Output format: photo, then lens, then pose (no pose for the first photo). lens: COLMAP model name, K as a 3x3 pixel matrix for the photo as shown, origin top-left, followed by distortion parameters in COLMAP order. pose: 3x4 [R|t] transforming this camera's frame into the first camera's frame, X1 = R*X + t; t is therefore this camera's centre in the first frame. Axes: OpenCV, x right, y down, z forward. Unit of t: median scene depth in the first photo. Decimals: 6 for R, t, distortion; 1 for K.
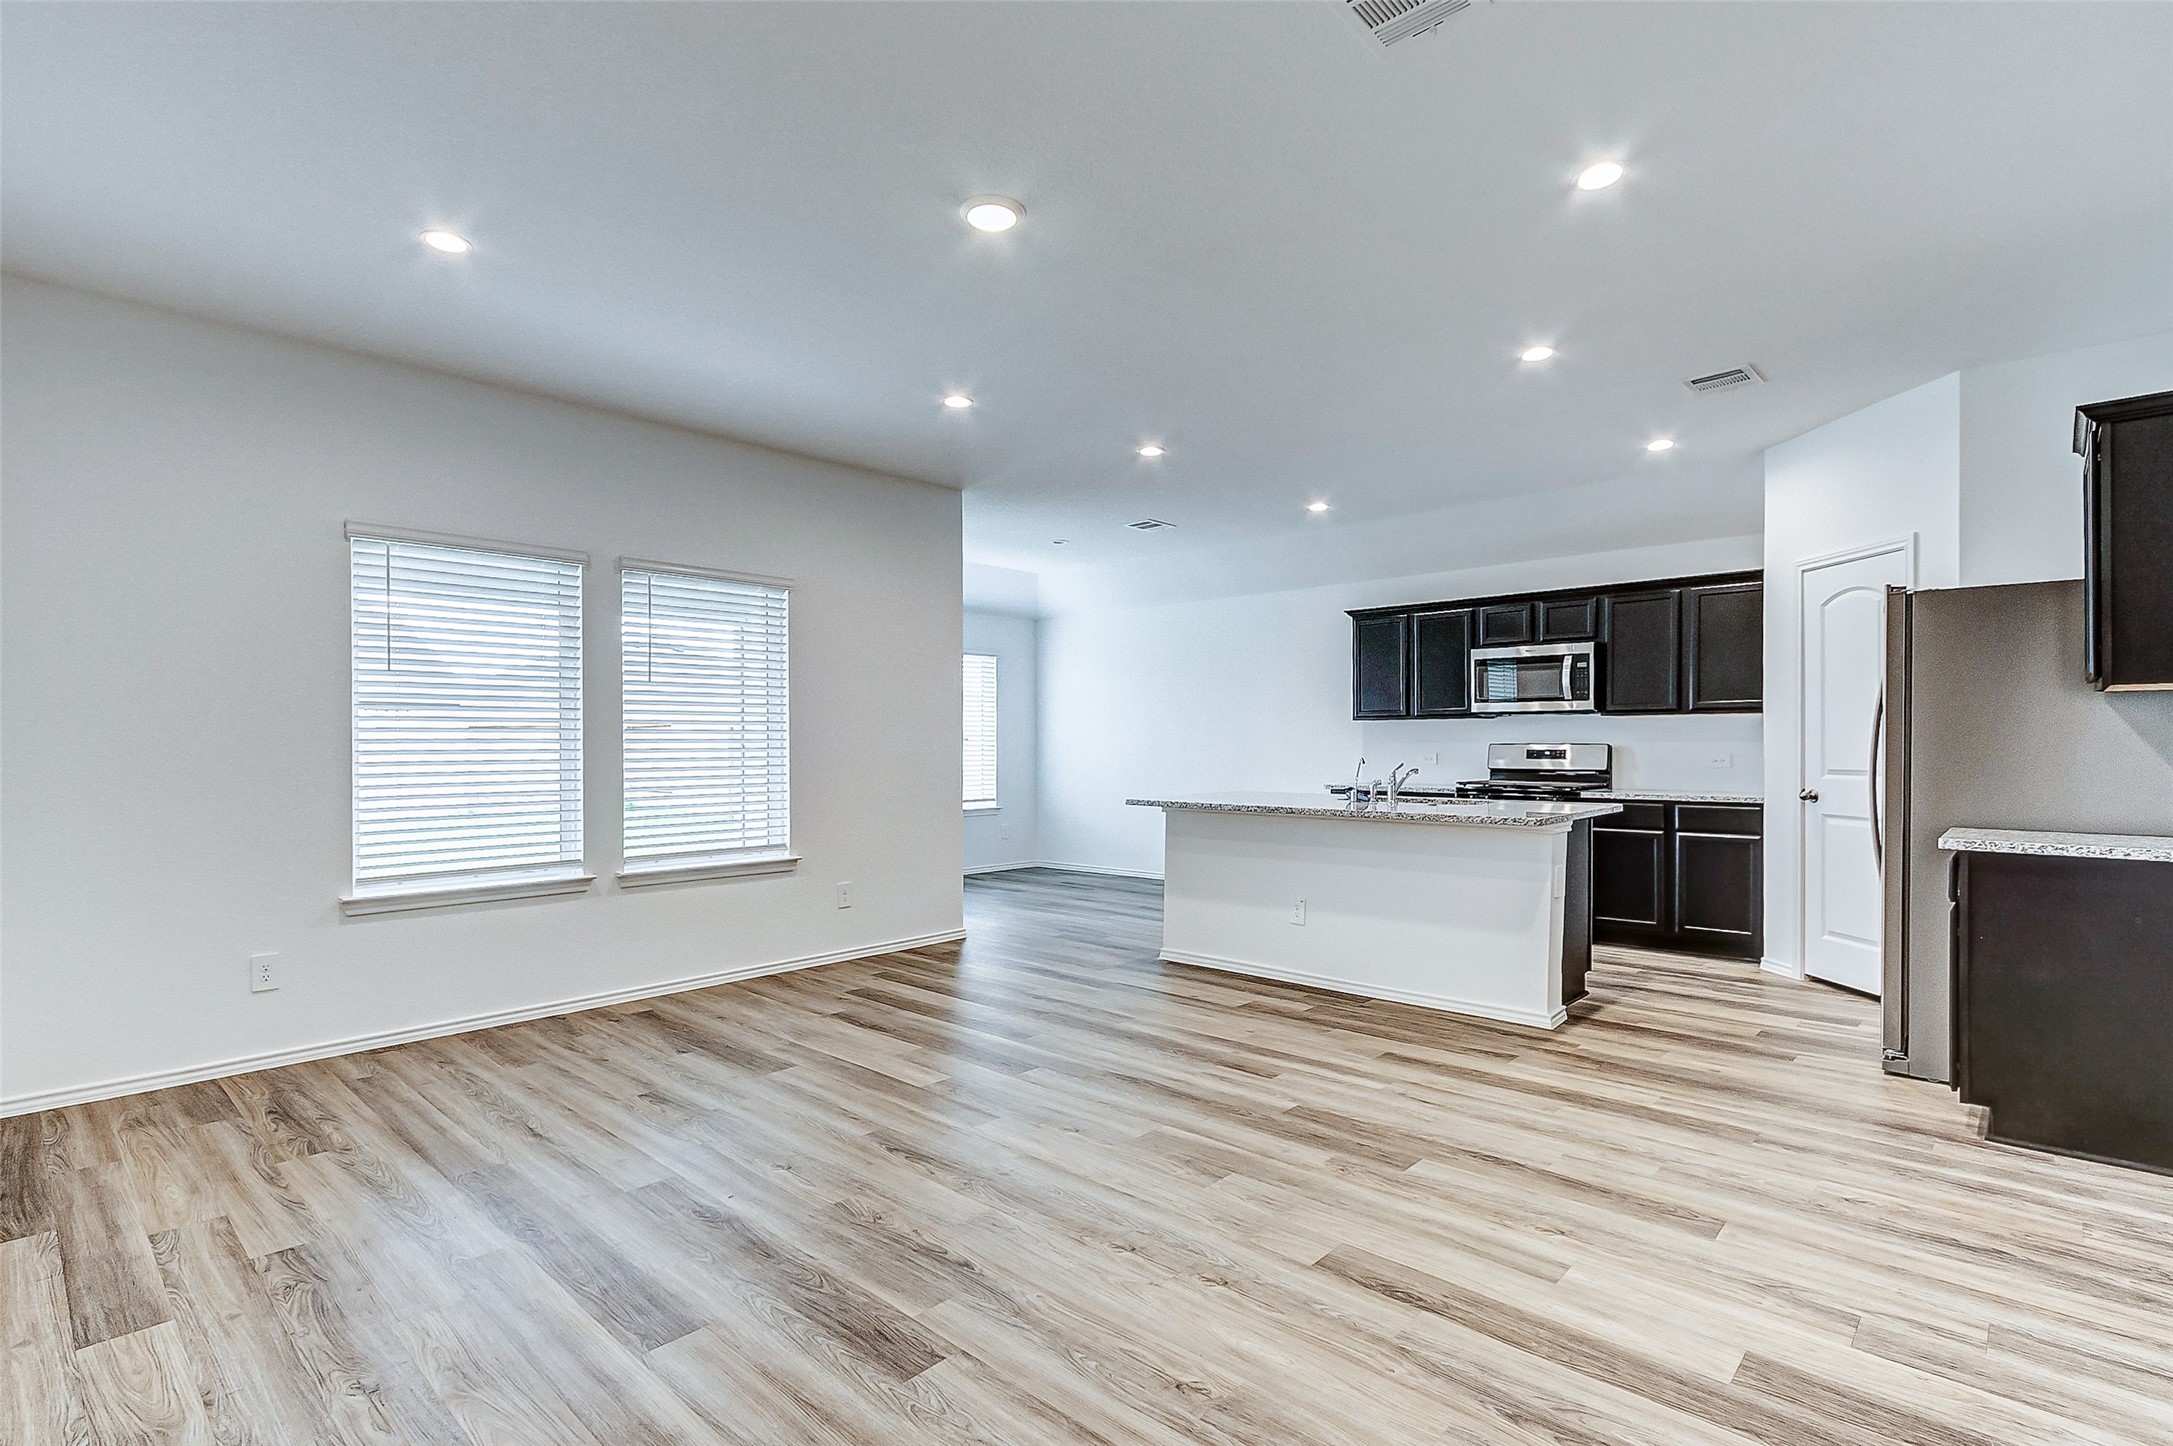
lens RADIAL K [[1074.5, 0, 1071.5], [0, 1074.5, 741.6], [0, 0, 1]] dist [0.002755, 0.000482]
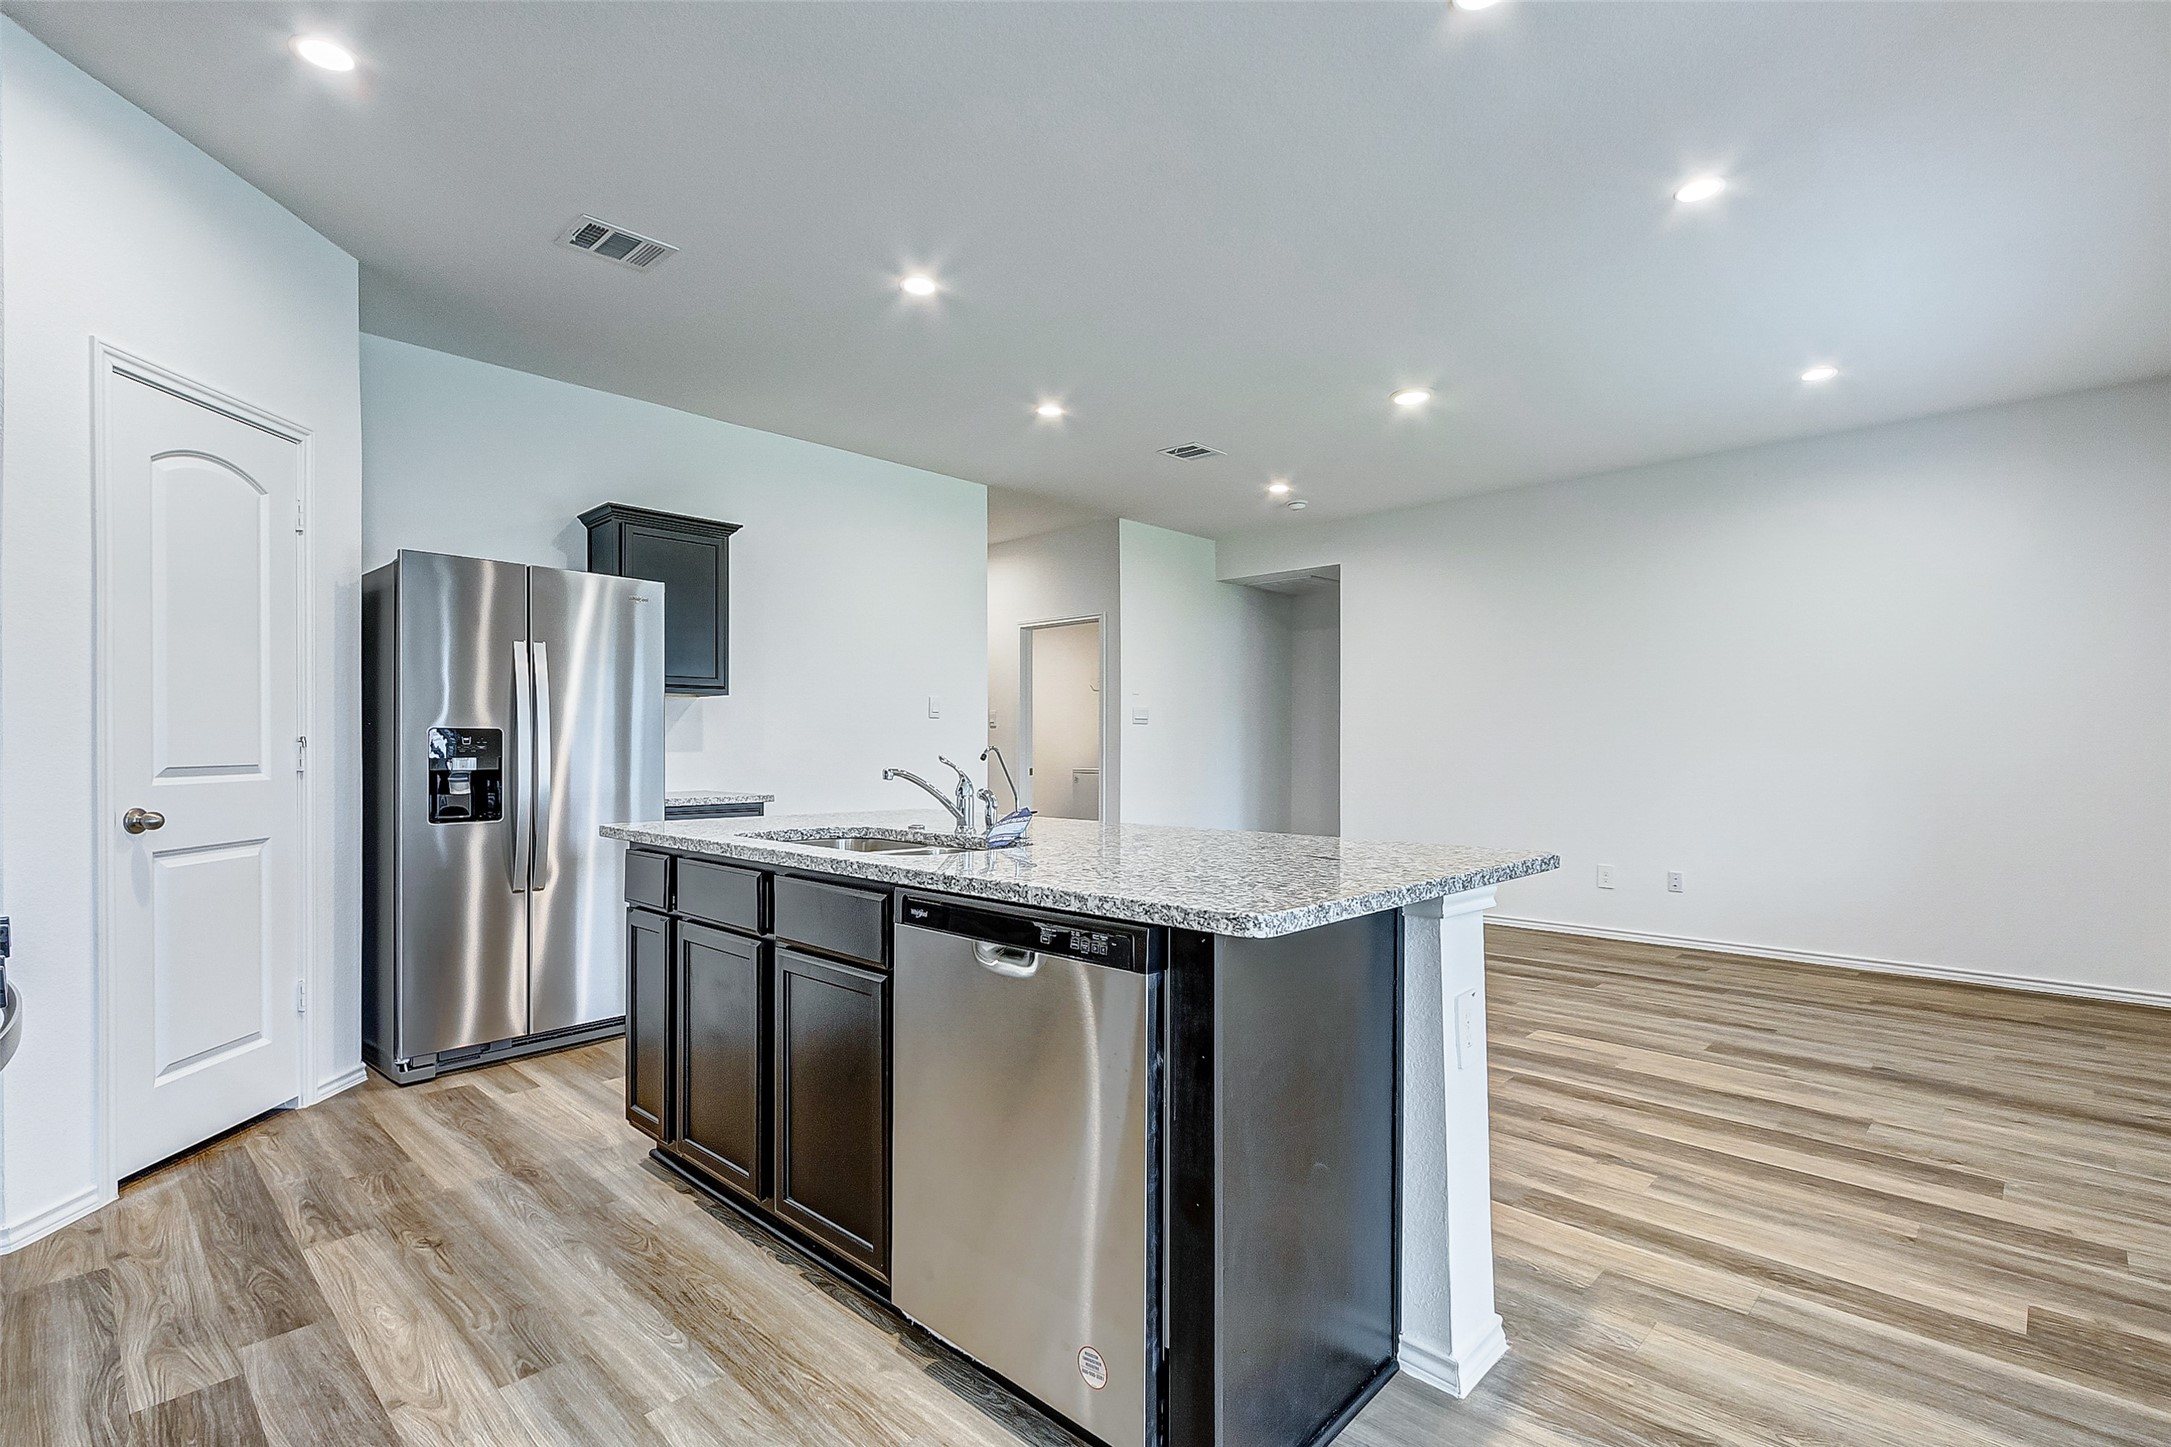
lens RADIAL K [[1006.9, 0, 1056.7], [0, 1006.9, 747.2], [0, 0, 1]] dist [0.002248, -0.000244]
pose [[-0.999578, 0.000484, 0.029048, 0.276478], [0.000507, 1.000000, 0.000770, 0.017617], [-0.029048, 0.000785, -0.999578, 1.708734]]
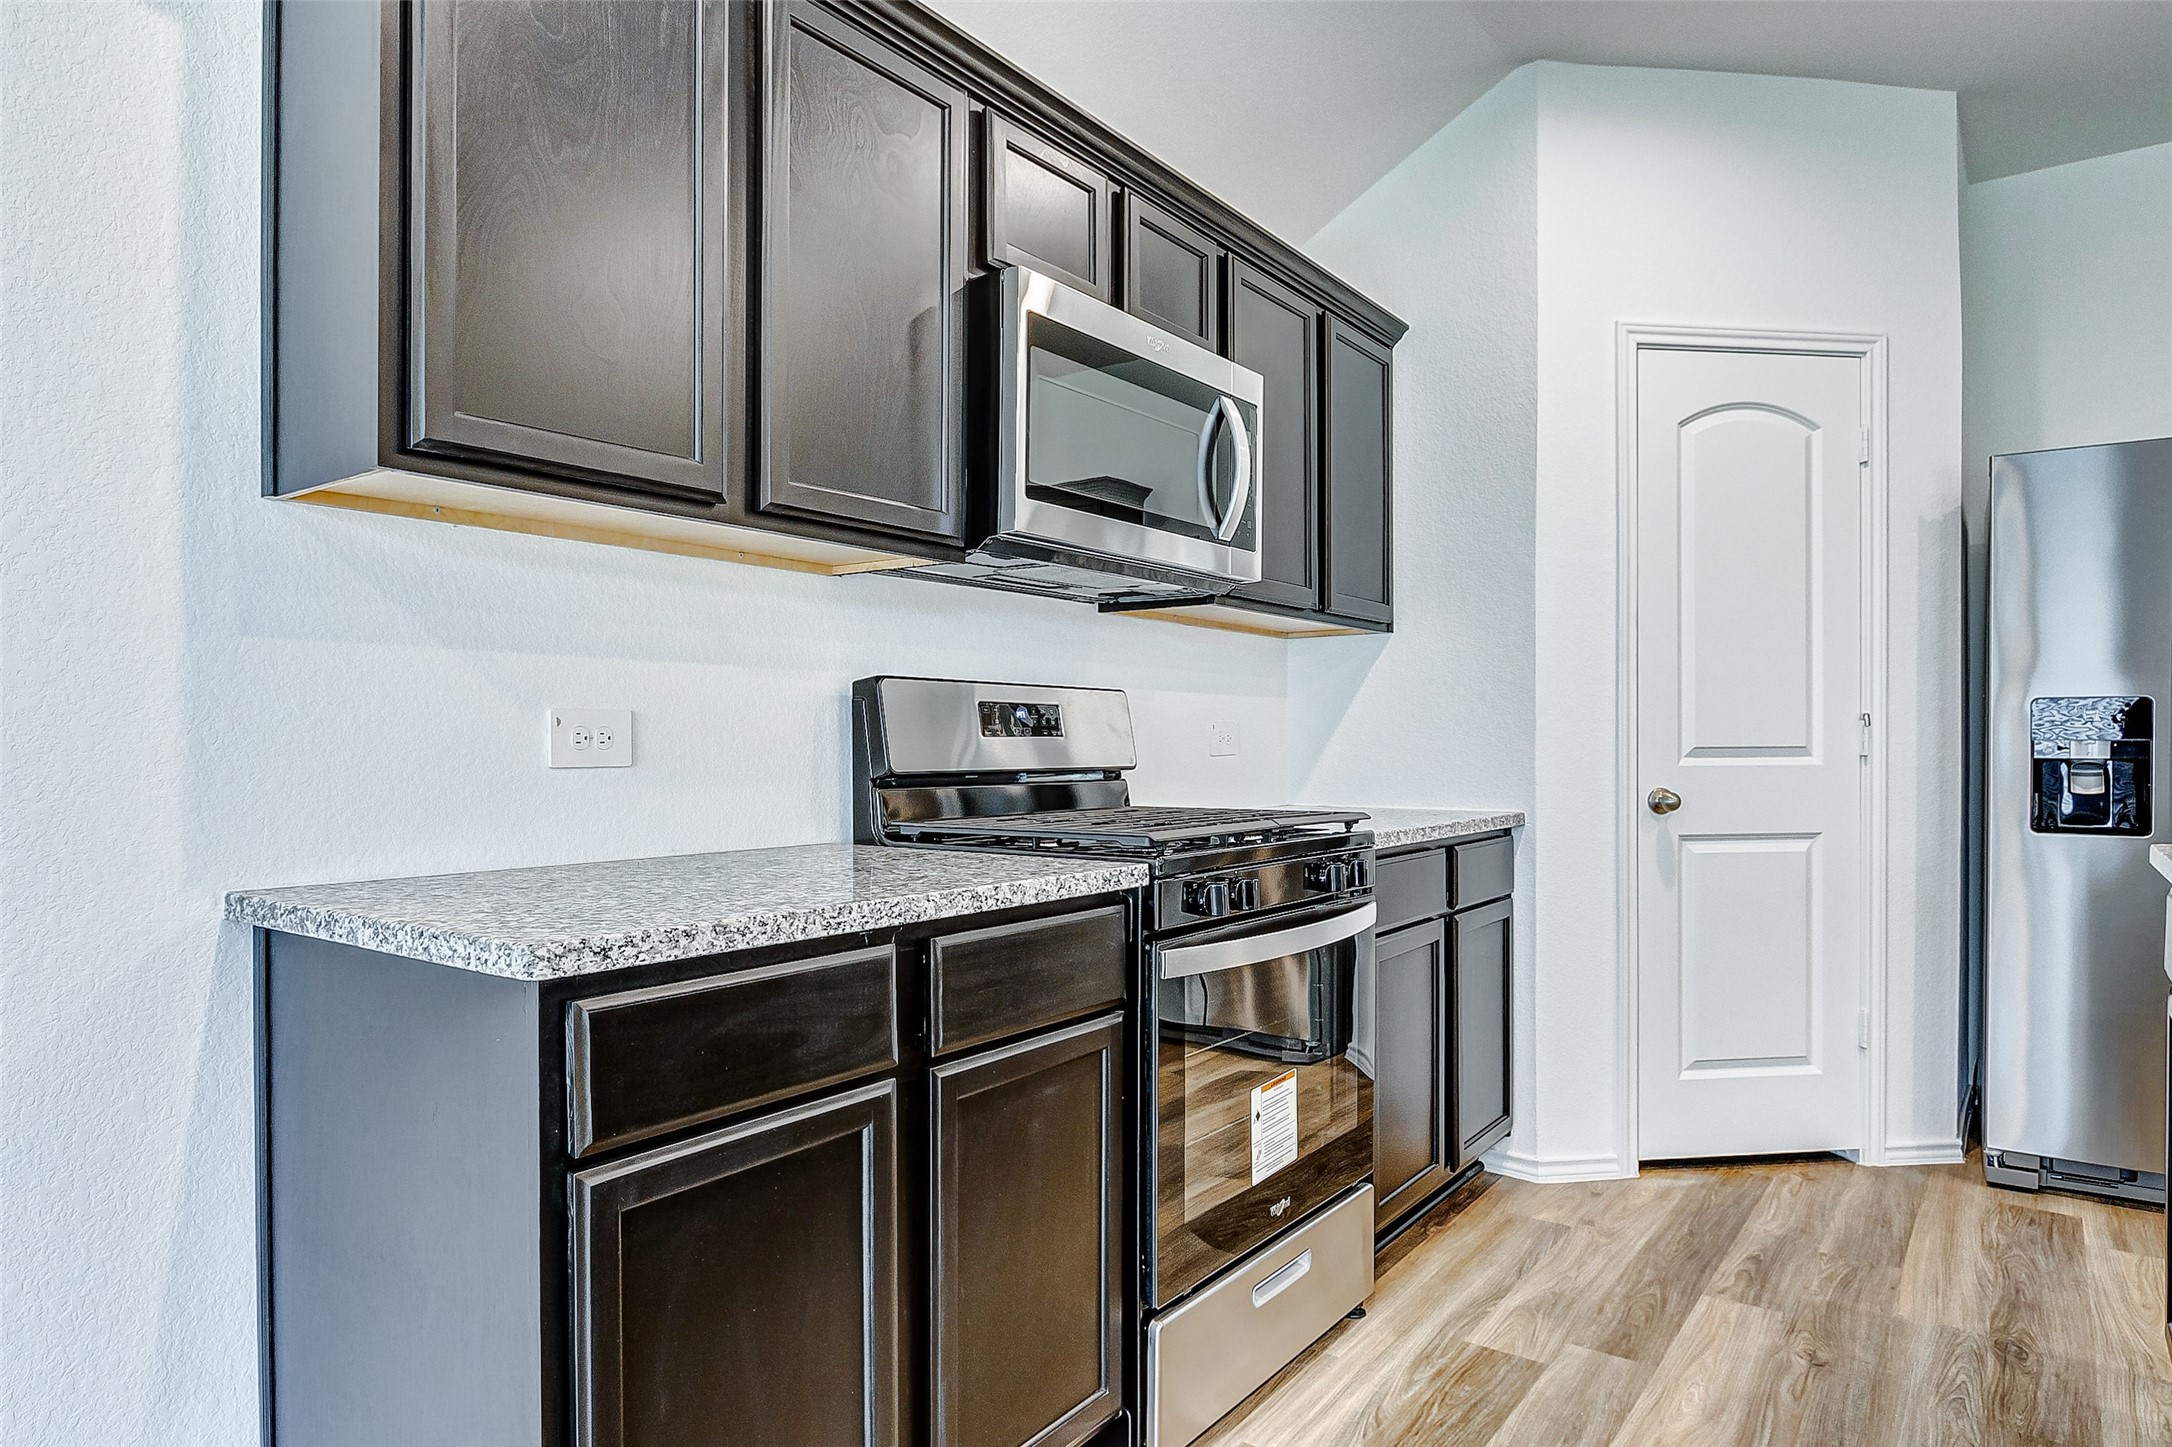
lens RADIAL K [[1276.2, 0, 1047.2], [0, 1276.2, 747.8], [0, 0, 1]] dist [-0.018358, 0.000737]
pose [[-0.087433, -0.004460, 0.996160, 0.146146], [-0.001615, 0.999989, 0.004336, 0.027703], [-0.996169, -0.001230, -0.087439, 1.554967]]
